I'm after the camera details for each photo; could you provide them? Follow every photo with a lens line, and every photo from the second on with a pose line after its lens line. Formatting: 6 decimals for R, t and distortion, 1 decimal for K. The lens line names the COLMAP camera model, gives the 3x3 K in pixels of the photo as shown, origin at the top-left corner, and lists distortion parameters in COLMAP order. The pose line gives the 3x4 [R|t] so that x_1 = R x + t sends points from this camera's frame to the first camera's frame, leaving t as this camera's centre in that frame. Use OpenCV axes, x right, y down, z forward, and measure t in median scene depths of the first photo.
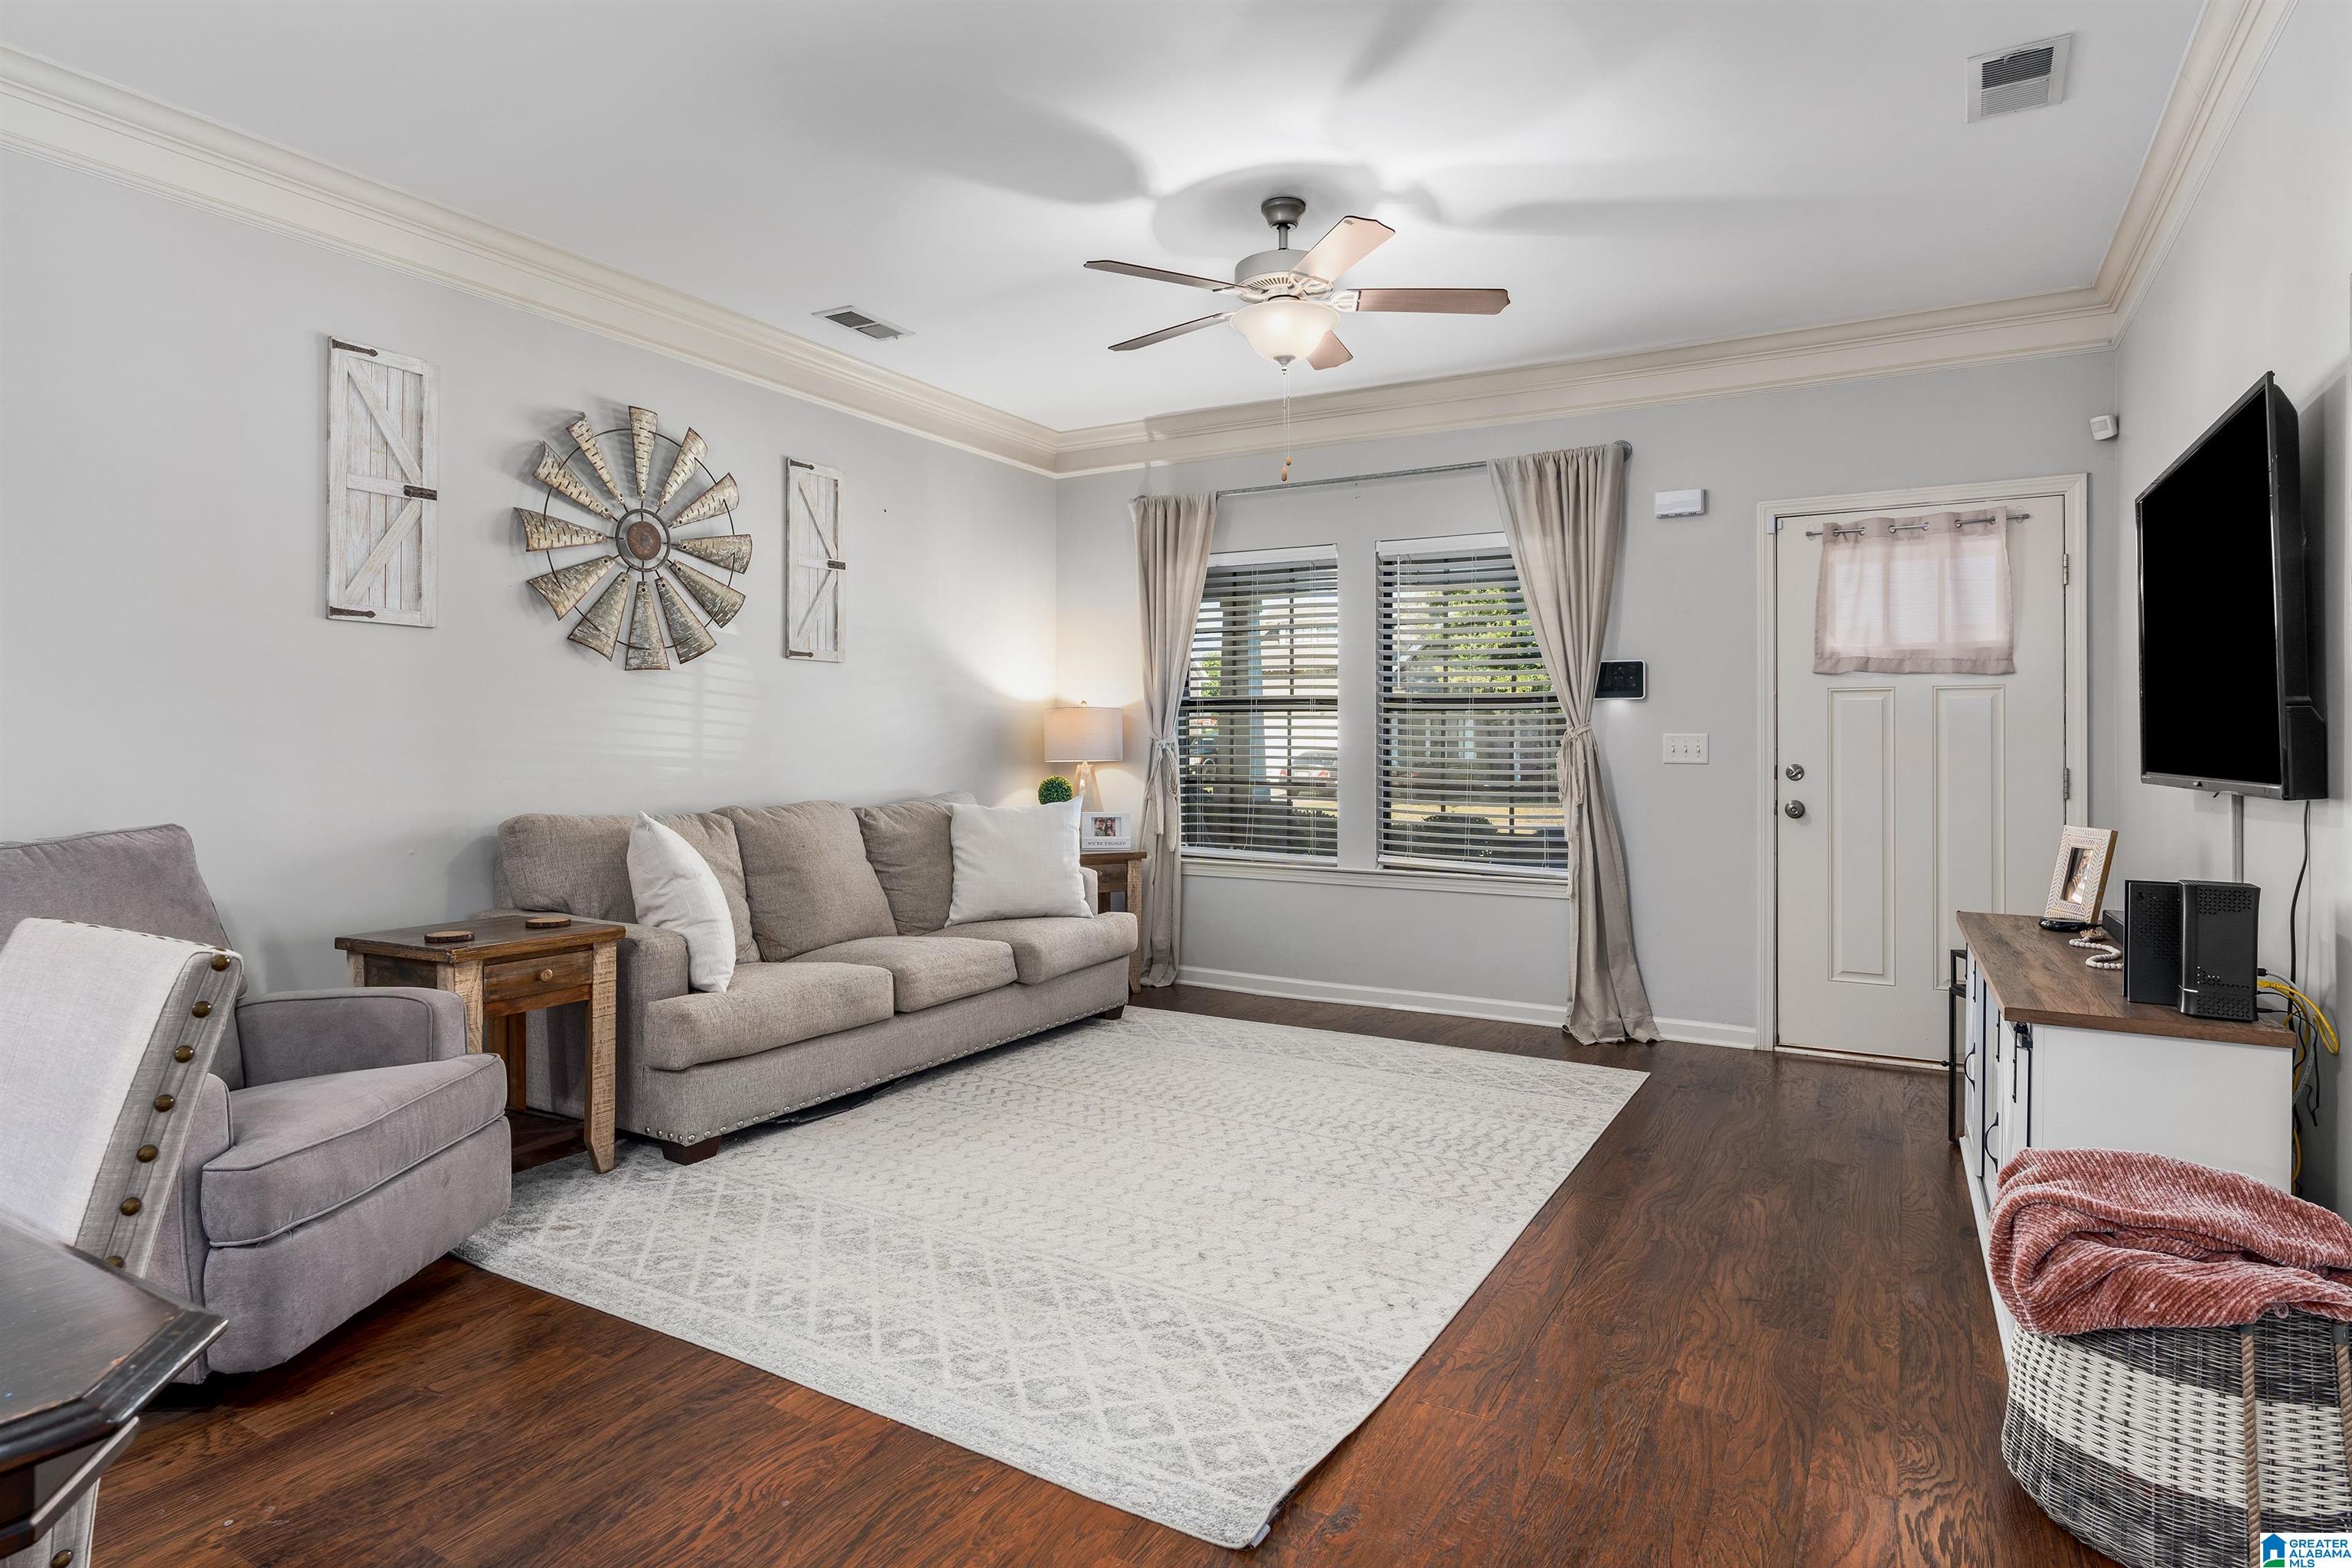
lens RADIAL K [[1251.9, 0, 1179.2], [0, 1251.9, 745.3], [0, 0, 1]] dist [0.001786, 0.000417]
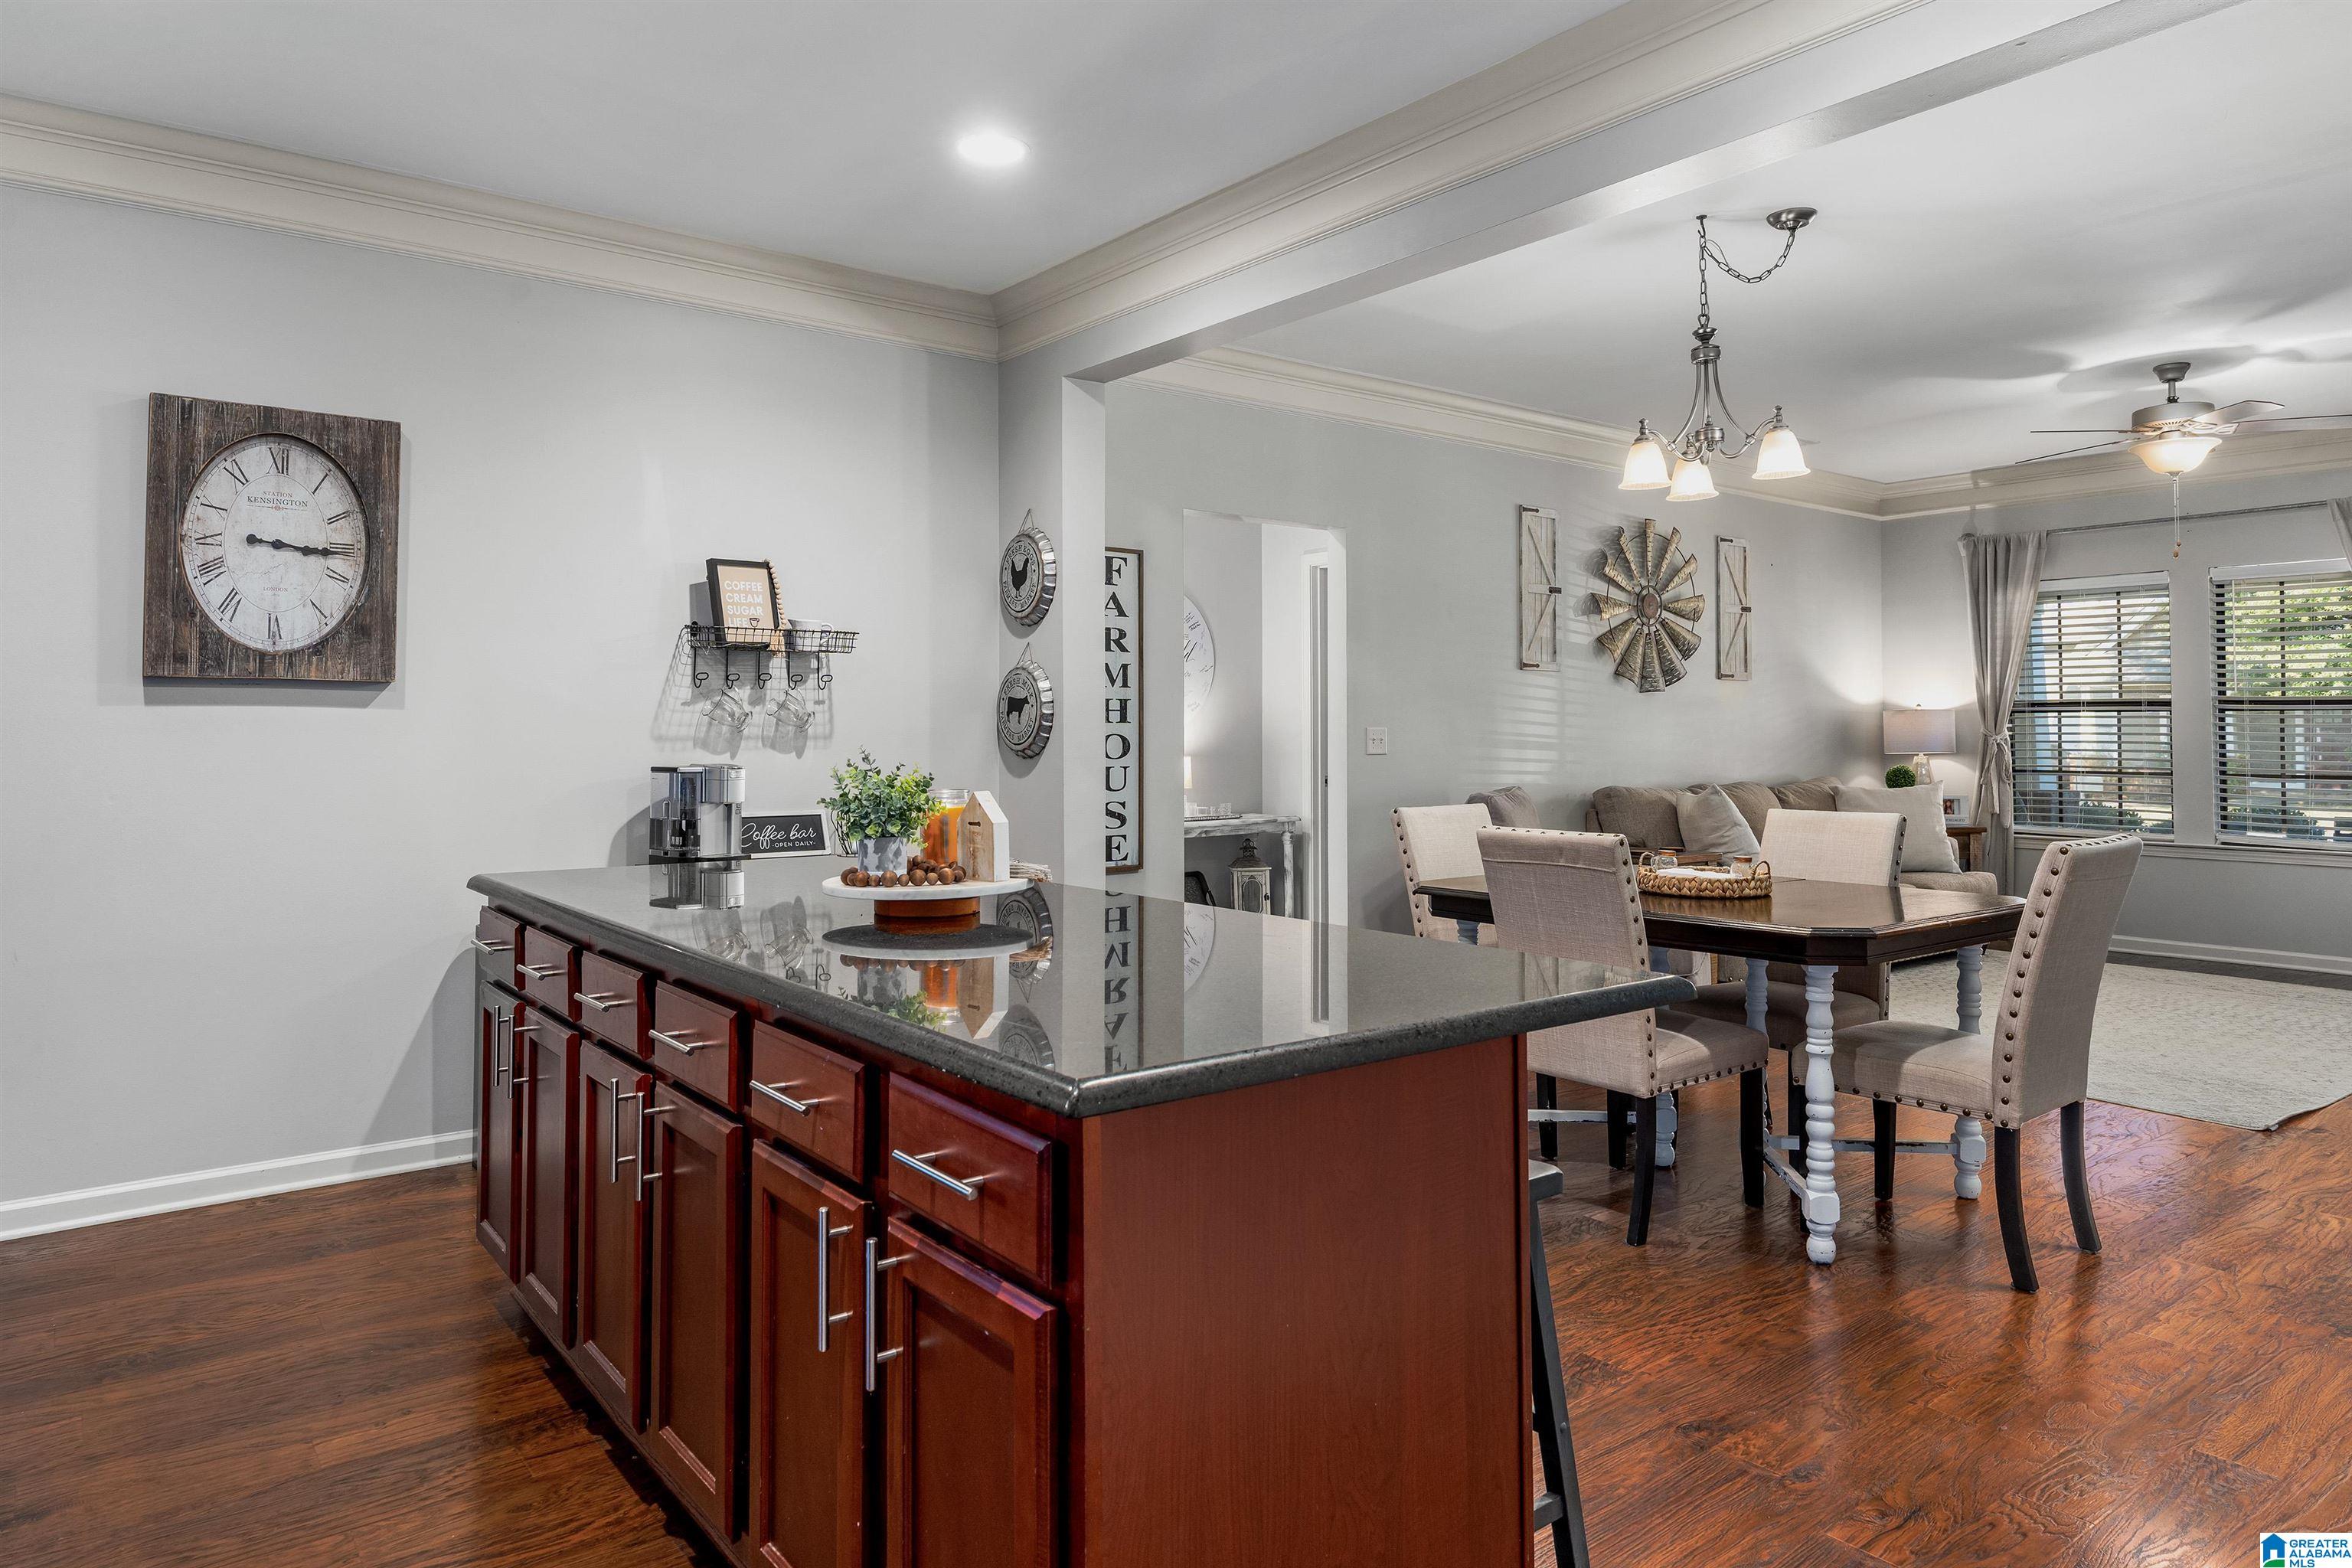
lens RADIAL K [[1446.9, 0, 1169.4], [0, 1446.9, 716.2], [0, 0, 1]] dist [0.000520, -0.000800]
pose [[0.922946, -0.007846, -0.384851, -0.254203], [0.002008, 0.999877, -0.015569, -0.004088], [0.384925, 0.013596, 0.922848, -0.720810]]
